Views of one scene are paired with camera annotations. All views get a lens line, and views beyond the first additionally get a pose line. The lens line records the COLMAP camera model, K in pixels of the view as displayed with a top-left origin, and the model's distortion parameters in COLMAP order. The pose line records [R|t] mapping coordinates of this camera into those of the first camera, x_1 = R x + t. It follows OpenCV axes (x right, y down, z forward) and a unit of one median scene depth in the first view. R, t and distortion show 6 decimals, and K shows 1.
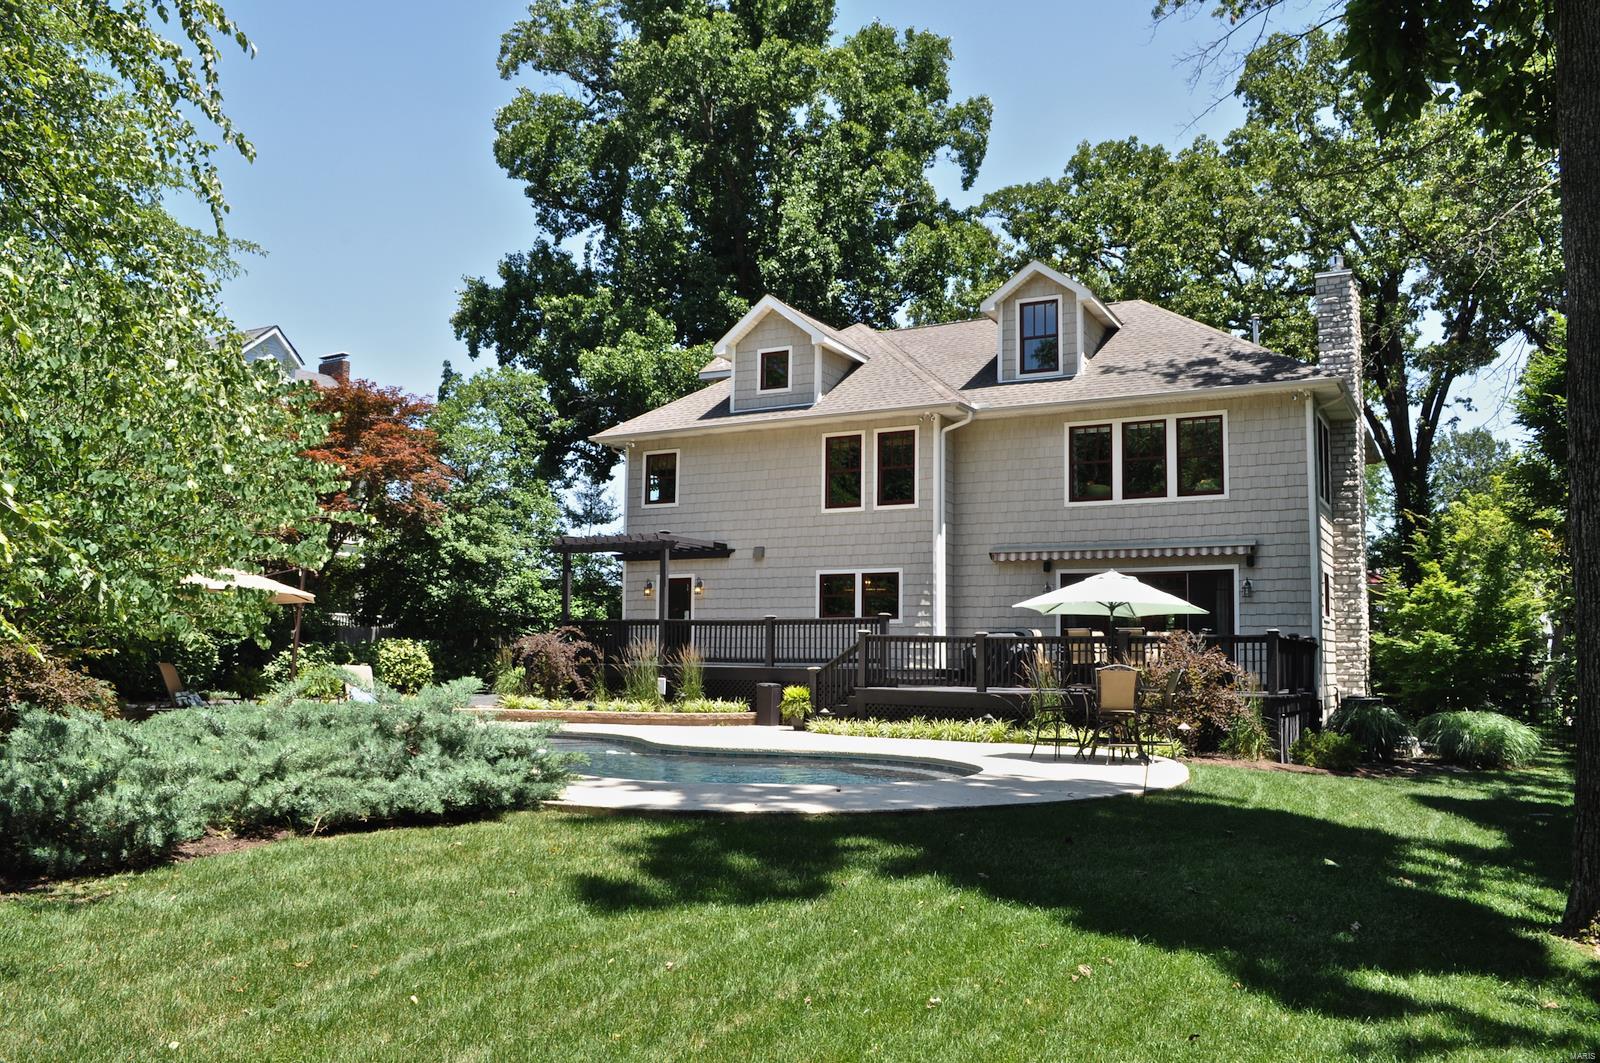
lens RADIAL K [[1266.6, 0, 799.7], [0, 1266.6, 533.9], [0, 0, 1]] dist [-0.087514, 0.010578]
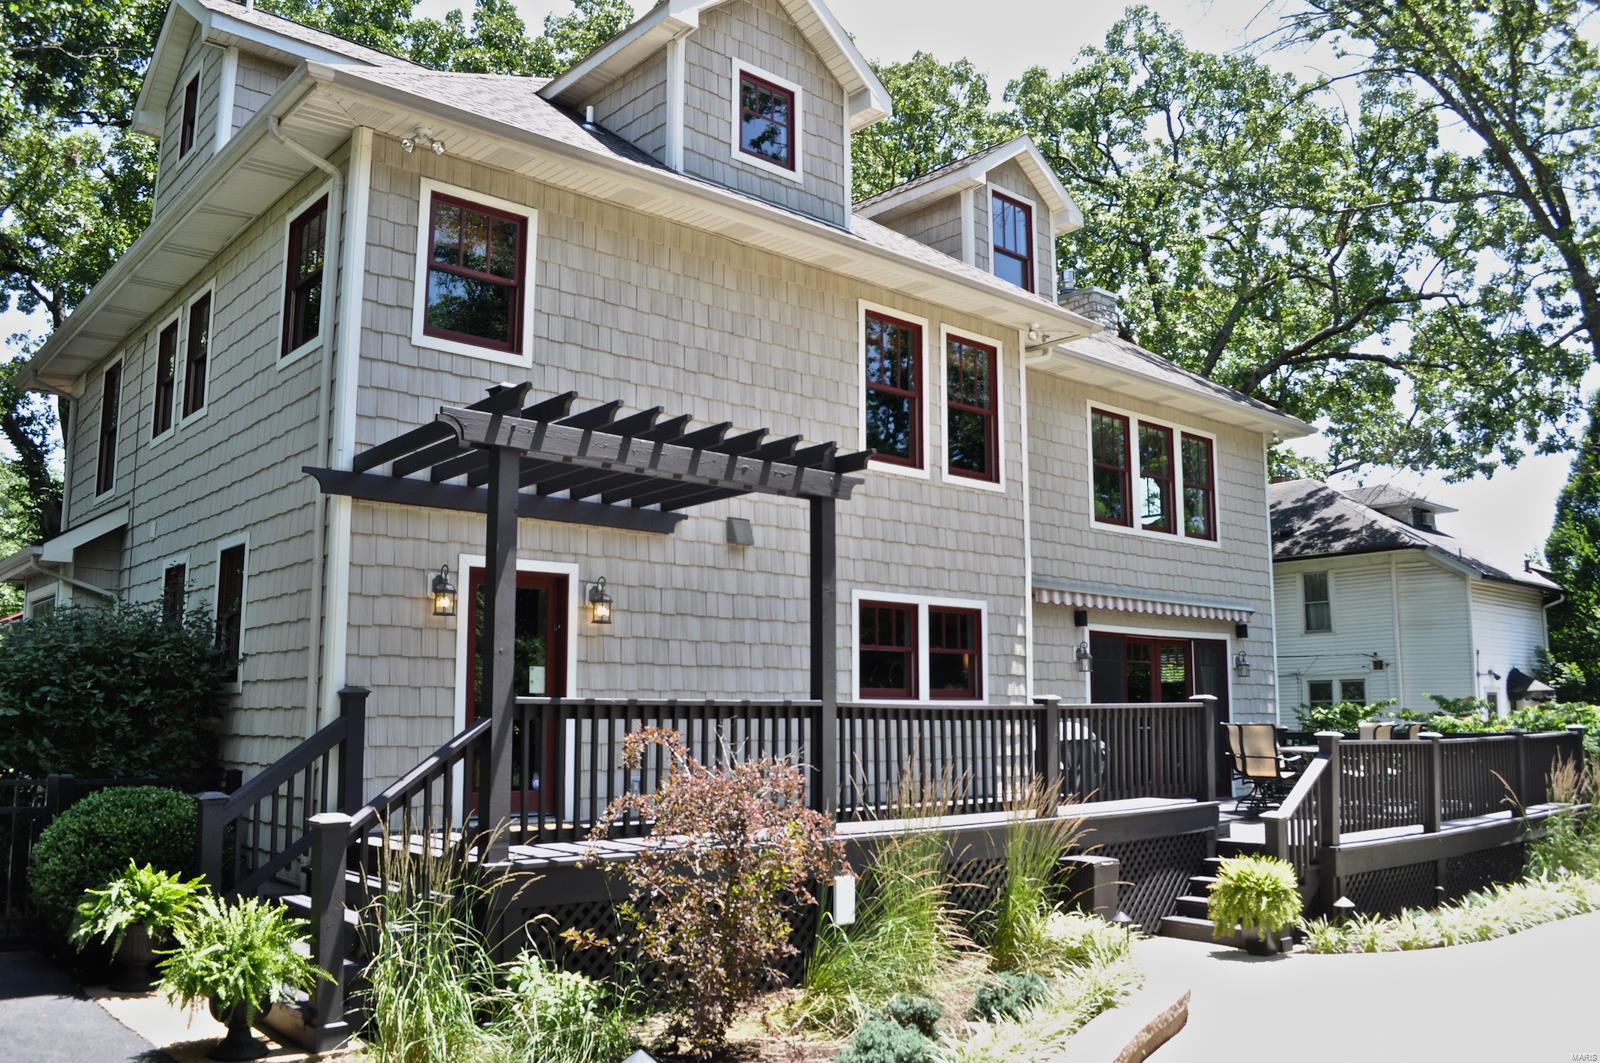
lens RADIAL K [[1266.6, 0, 801.4], [0, 1266.6, 541.4], [0, 0, 1]] dist [-0.087514, 0.010578]
pose [[0.340239, 0.112407, 0.933596, -0.430398], [-0.096043, 0.991791, -0.084412, 0.053127], [-0.935421, -0.060945, 0.348242, 0.884622]]
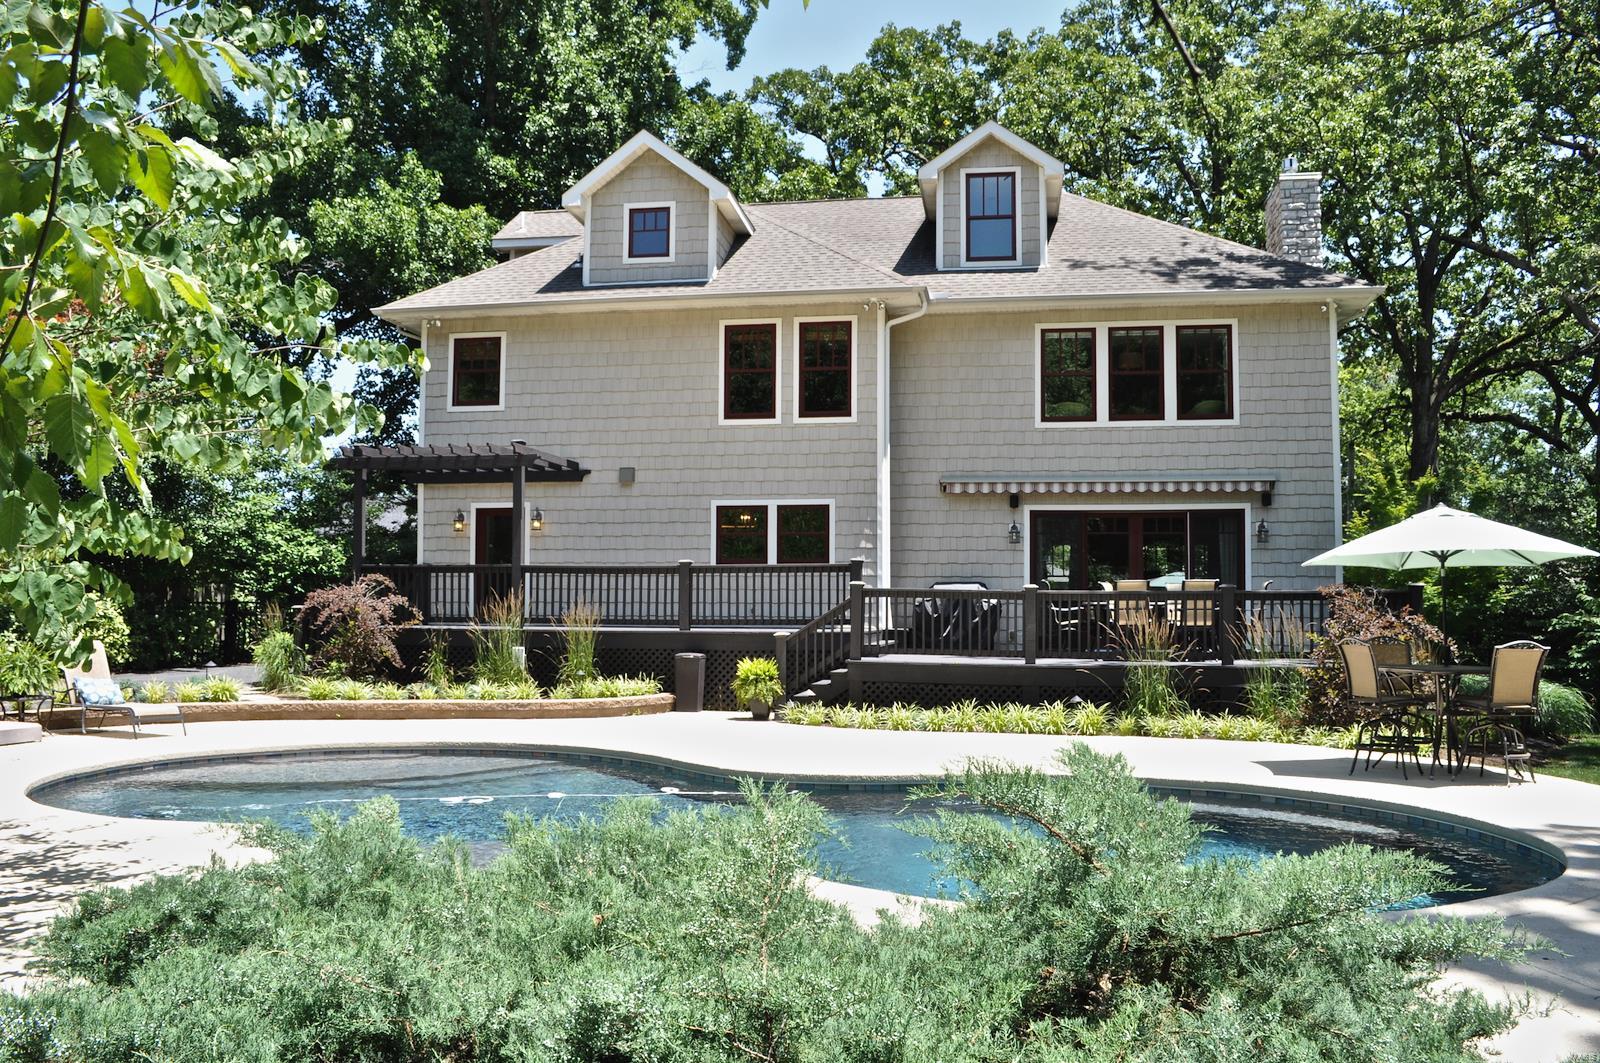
lens RADIAL K [[1266.6, 0, 801.9], [0, 1266.6, 536.8], [0, 0, 1]] dist [-0.087514, 0.010578]
pose [[0.942616, 0.010654, 0.333708, -0.193185], [-0.027009, 0.998648, 0.044409, 0.015788], [-0.332784, -0.050874, 0.941630, 0.277236]]
